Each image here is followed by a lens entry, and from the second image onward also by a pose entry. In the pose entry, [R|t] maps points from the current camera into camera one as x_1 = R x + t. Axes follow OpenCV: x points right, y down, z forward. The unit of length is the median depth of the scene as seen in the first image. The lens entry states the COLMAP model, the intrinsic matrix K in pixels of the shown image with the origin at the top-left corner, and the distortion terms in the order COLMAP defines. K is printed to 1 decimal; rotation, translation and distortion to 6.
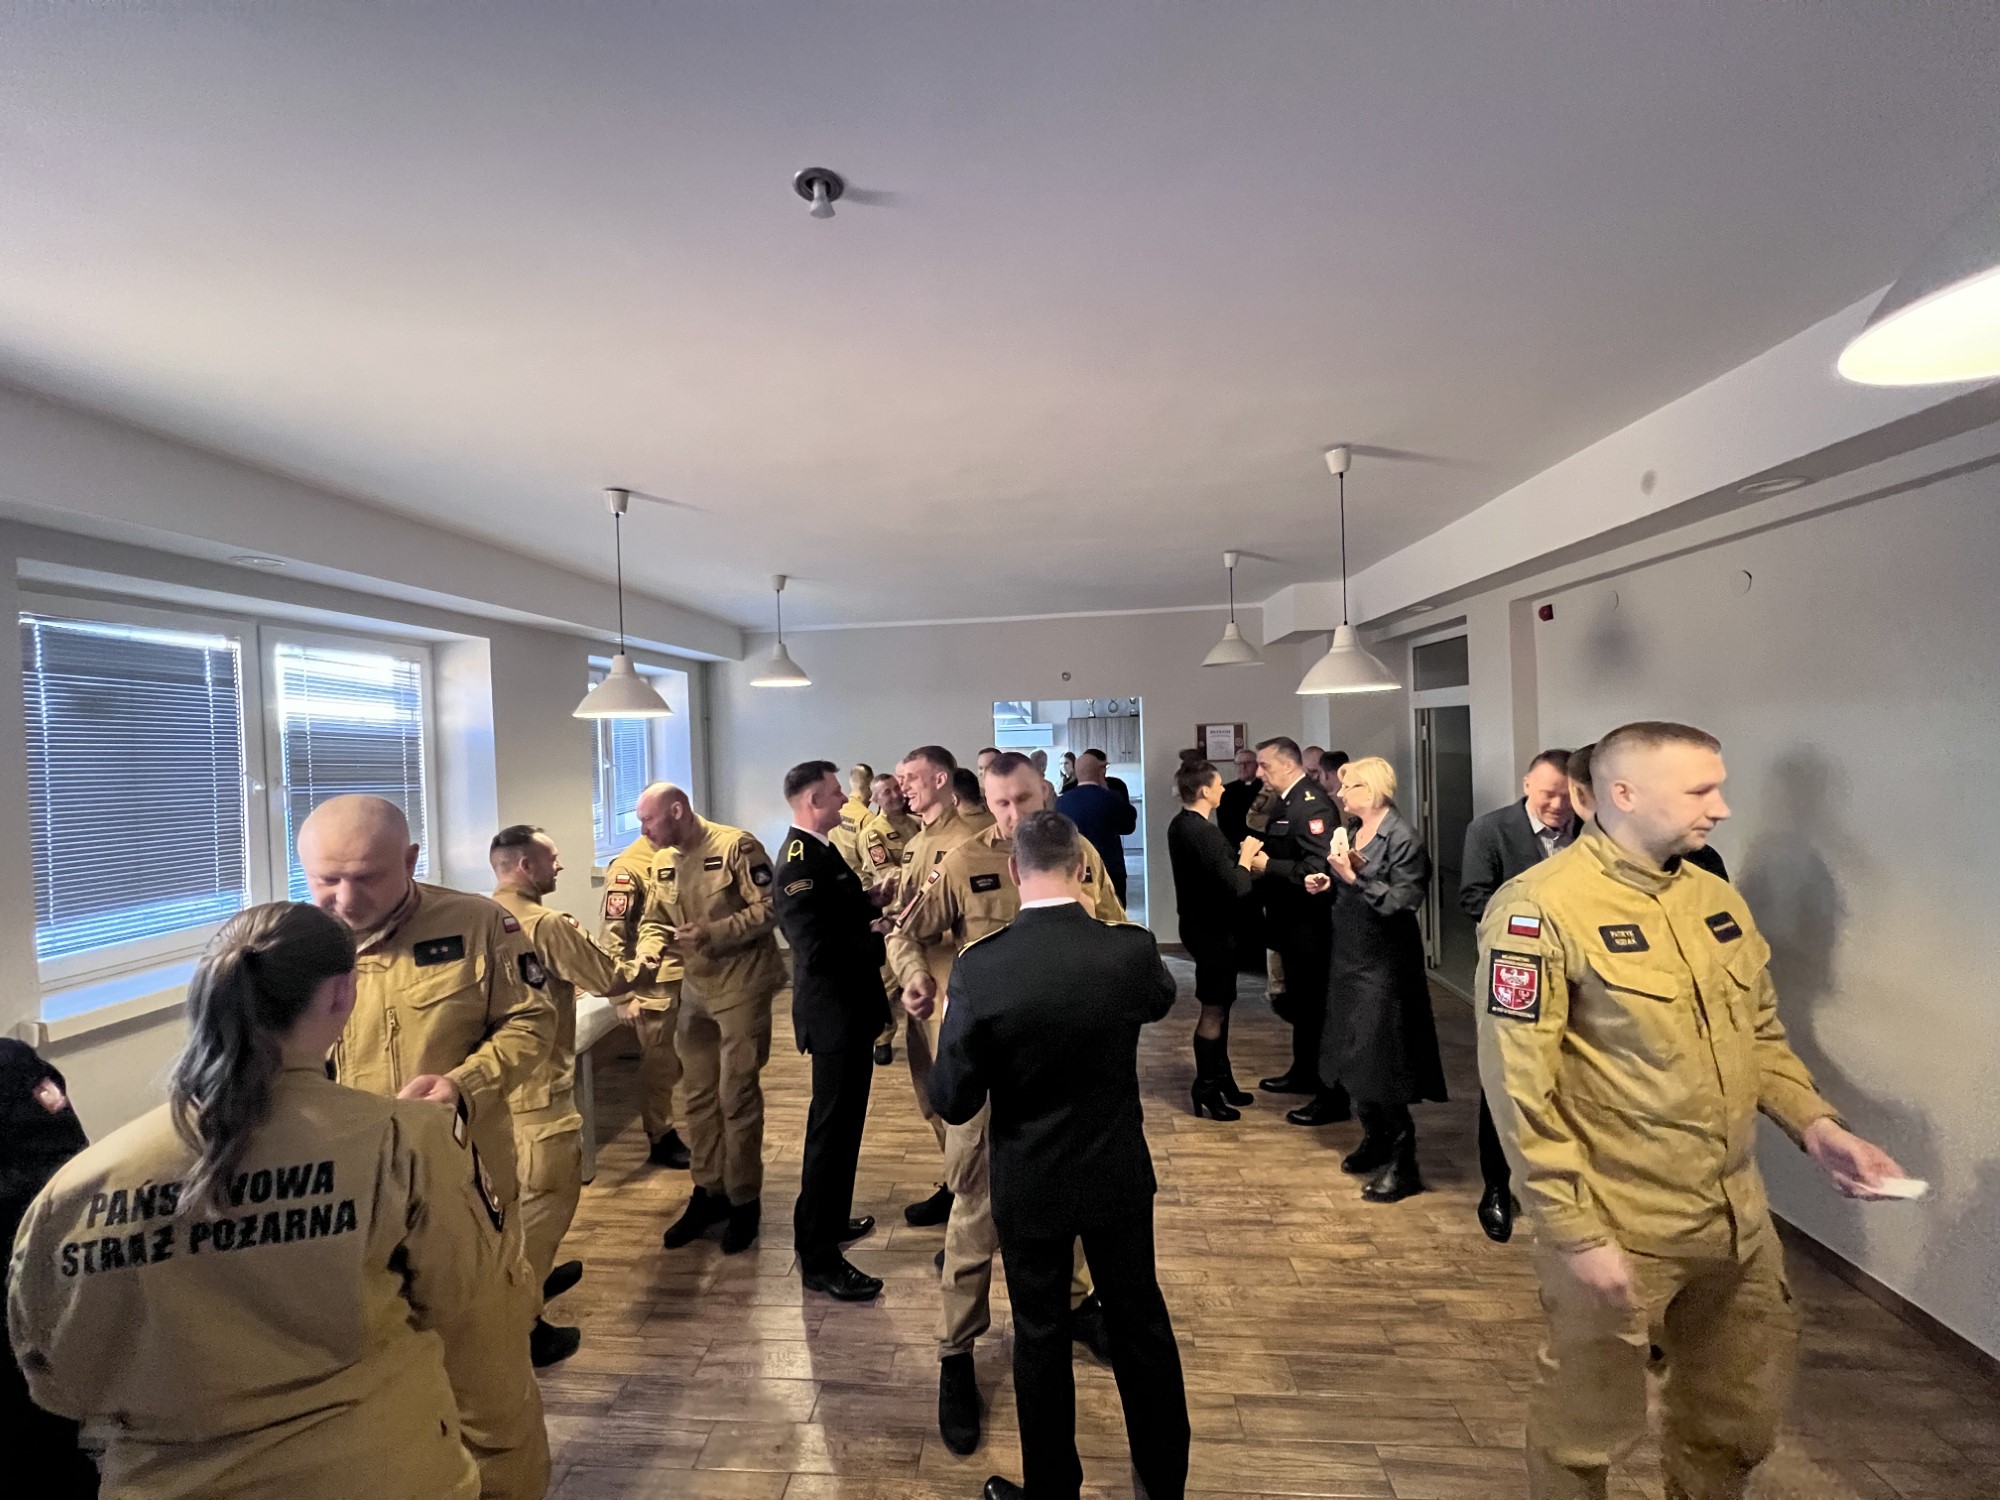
lens RADIAL K [[791.2, 0, 1001.8], [0, 791.2, 750.2], [0, 0, 1]] dist [0.002007, -0.000452]
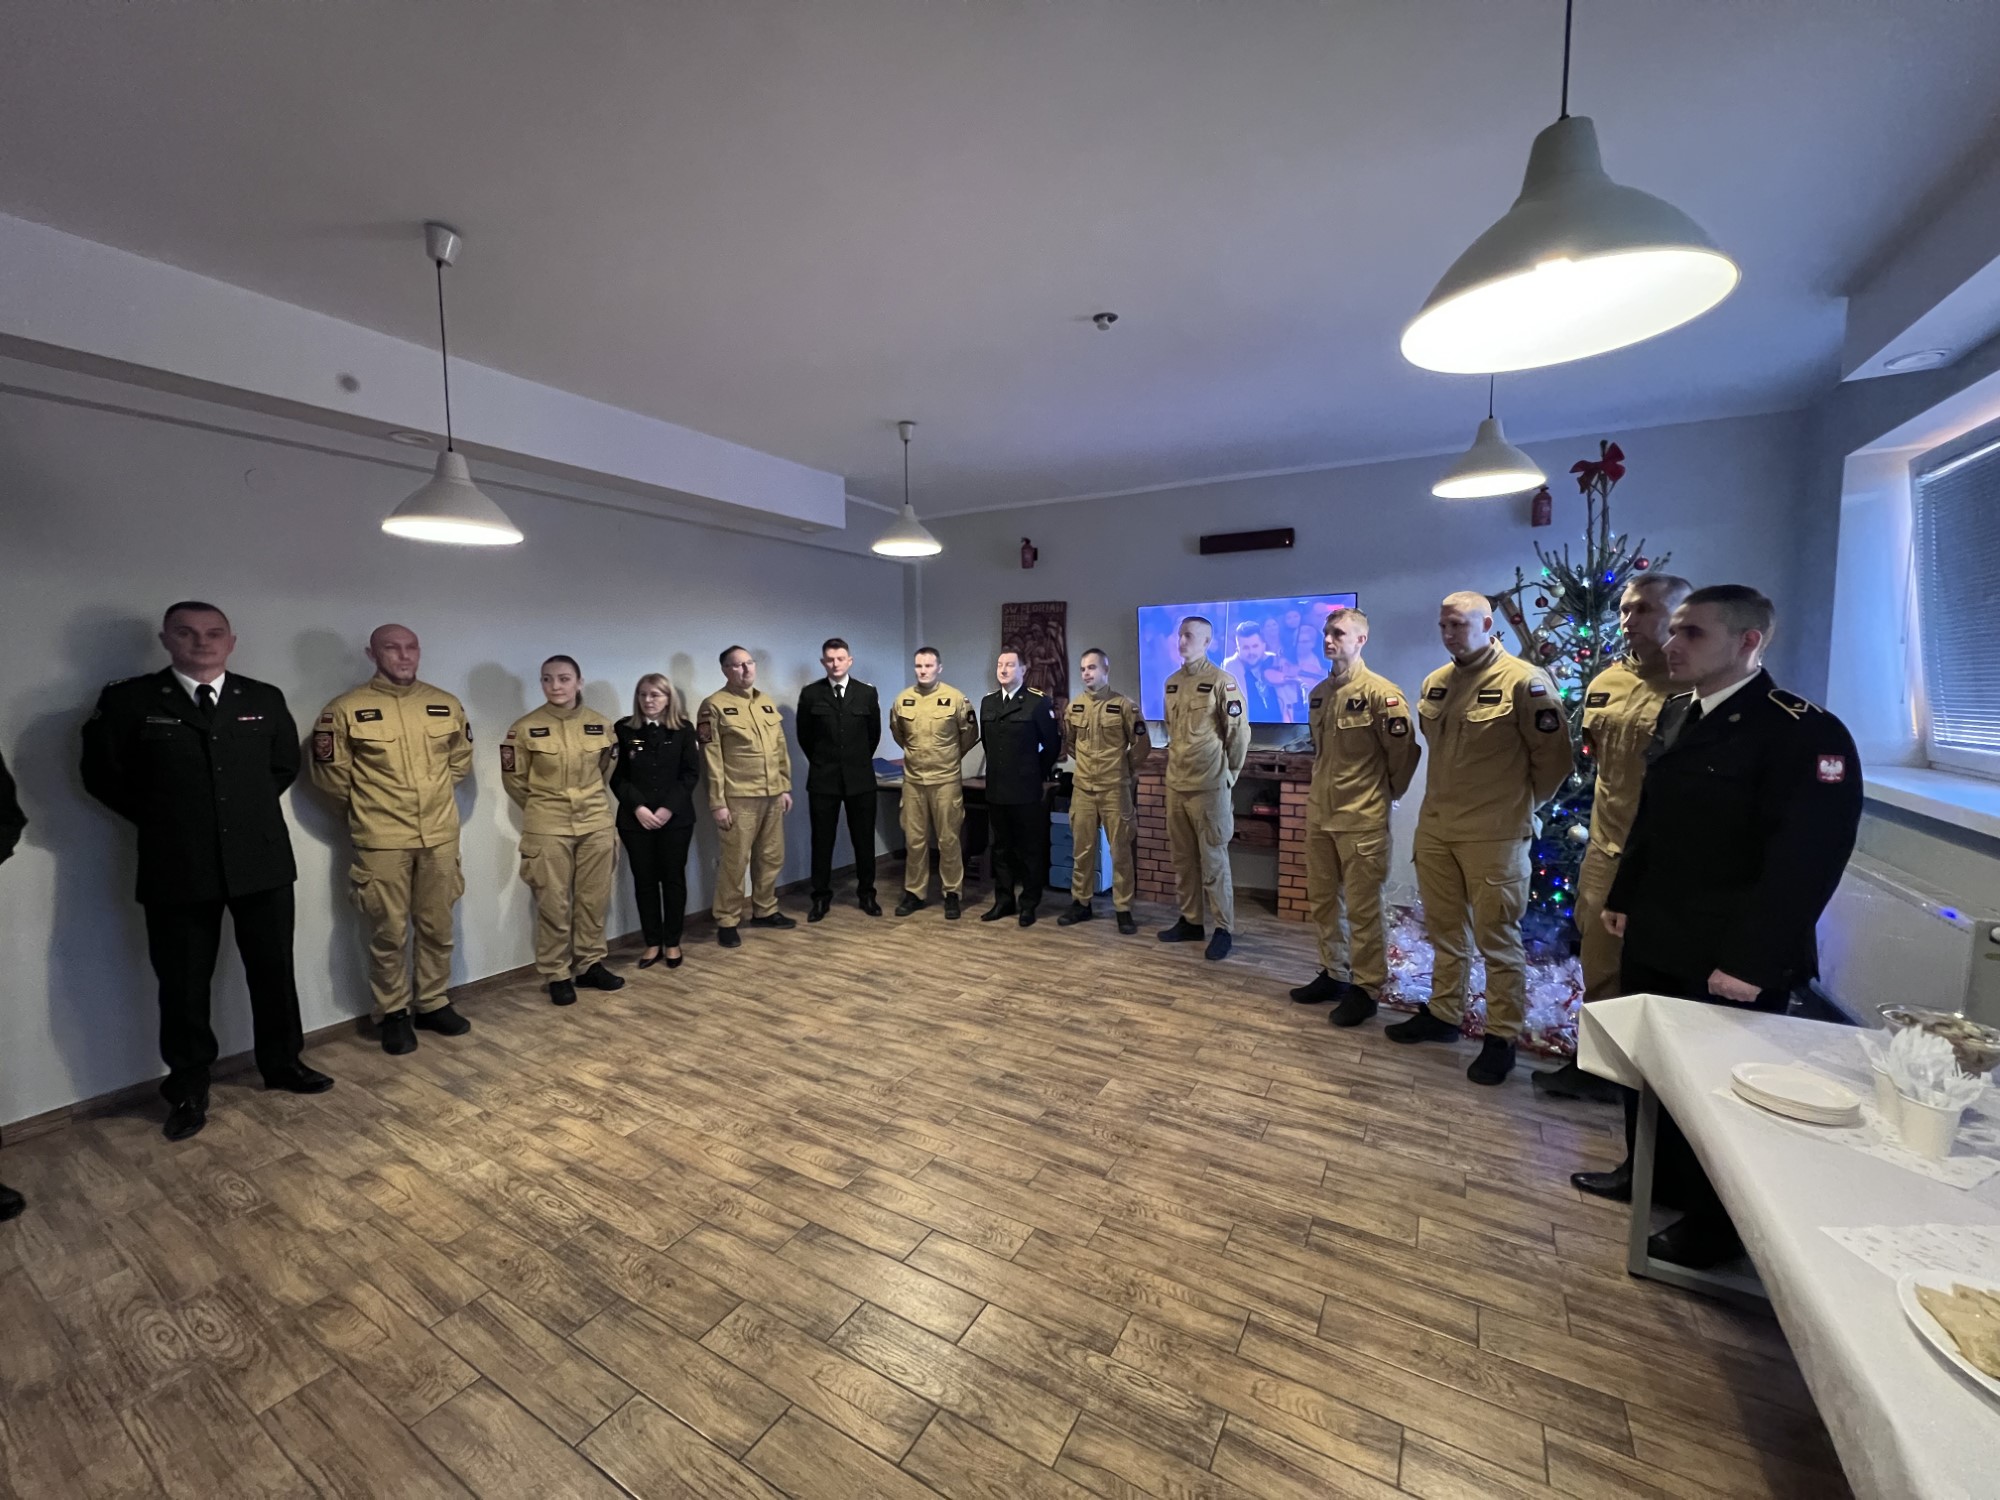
lens RADIAL K [[791.2, 0, 994.6], [0, 791.2, 750.1], [0, 0, 1]] dist [0.002007, -0.000452]
pose [[-0.892026, 0.000198, 0.451983, -0.307341], [0.044680, 0.995140, 0.087745, 0.071547], [-0.449770, 0.098465, -0.887700, 1.041503]]
